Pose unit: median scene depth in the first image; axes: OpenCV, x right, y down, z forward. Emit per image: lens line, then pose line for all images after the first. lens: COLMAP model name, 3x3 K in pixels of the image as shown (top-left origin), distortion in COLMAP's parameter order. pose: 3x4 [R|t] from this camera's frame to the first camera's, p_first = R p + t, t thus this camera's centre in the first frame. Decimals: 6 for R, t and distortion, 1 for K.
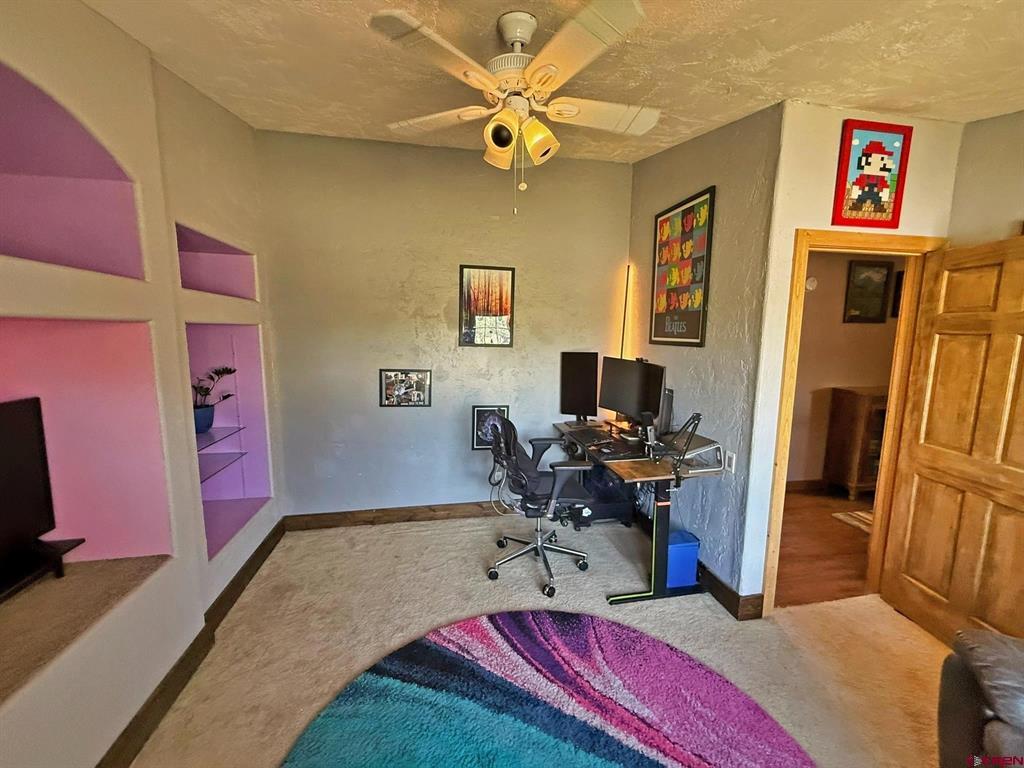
lens RADIAL K [[408.5, 0, 509.5], [0, 408.5, 383.9], [0, 0, 1]] dist [0.001196, -0.000262]
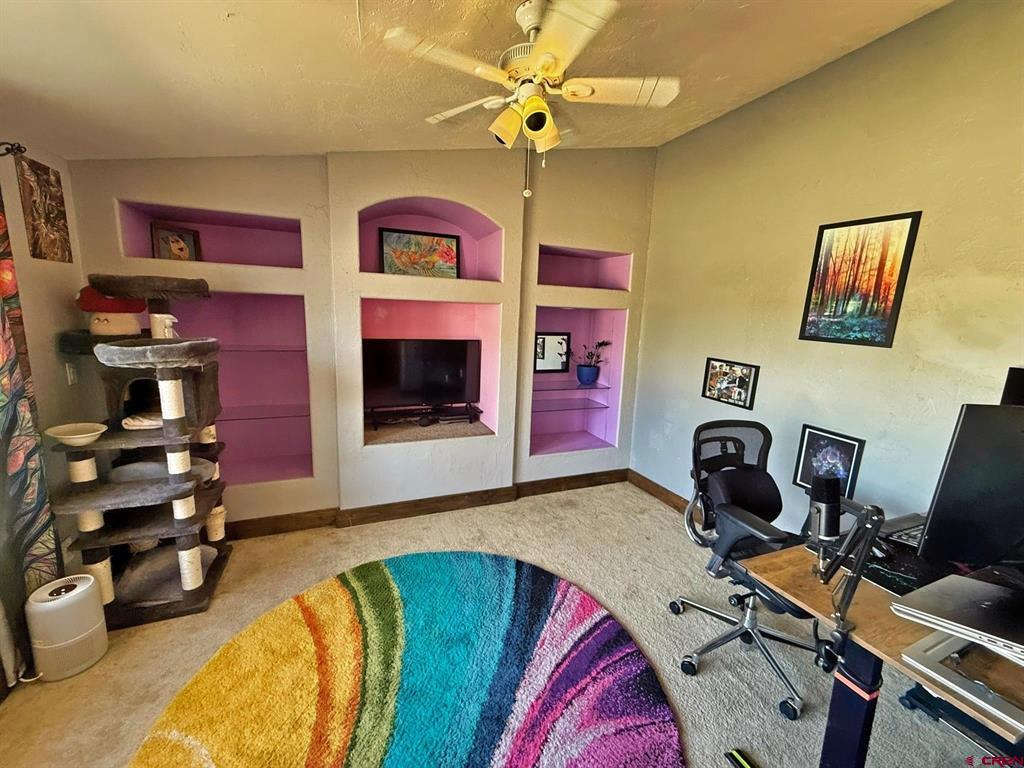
lens RADIAL K [[408.5, 0, 509.5], [0, 408.5, 383.9], [0, 0, 1]] dist [0.001196, -0.000262]
pose [[0.207433, 0.169976, -0.963369, 0.569343], [-0.162677, 0.977071, 0.137366, -0.035009], [0.964628, 0.128224, 0.230327, 0.391224]]
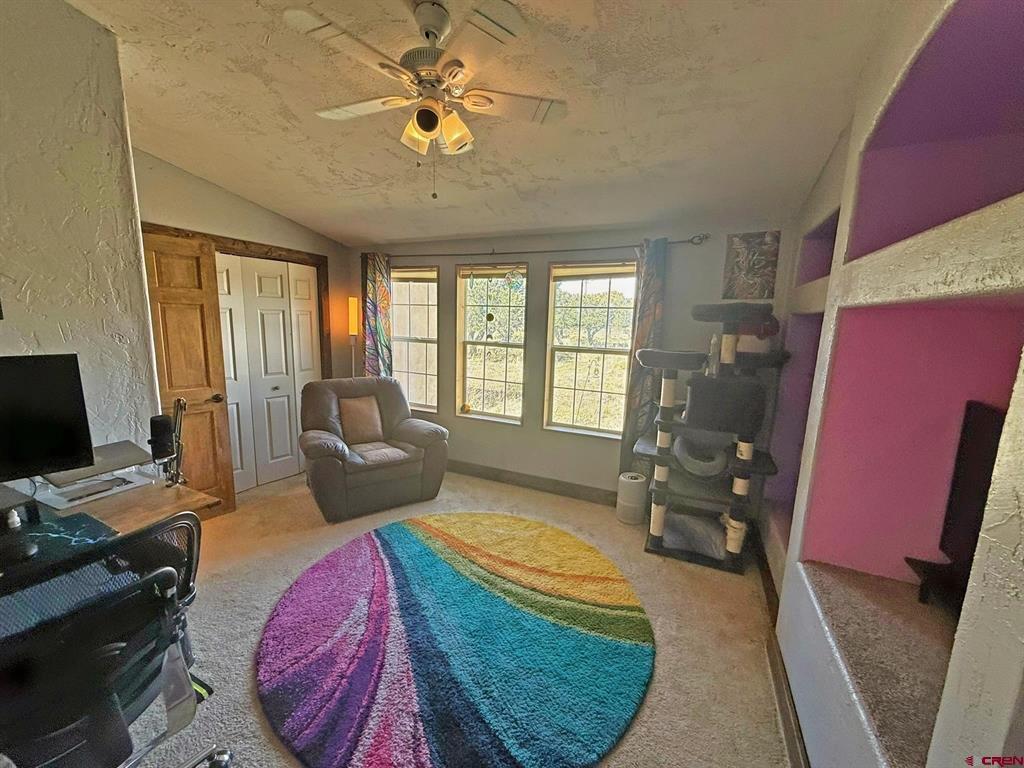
lens RADIAL K [[408.5, 0, 509.5], [0, 408.5, 383.9], [0, 0, 1]] dist [0.001196, -0.000262]
pose [[-0.816316, -0.116499, 0.565735, -0.418999], [0.045651, 0.963372, 0.264254, -0.108424], [-0.575799, 0.241541, -0.781098, 0.940640]]
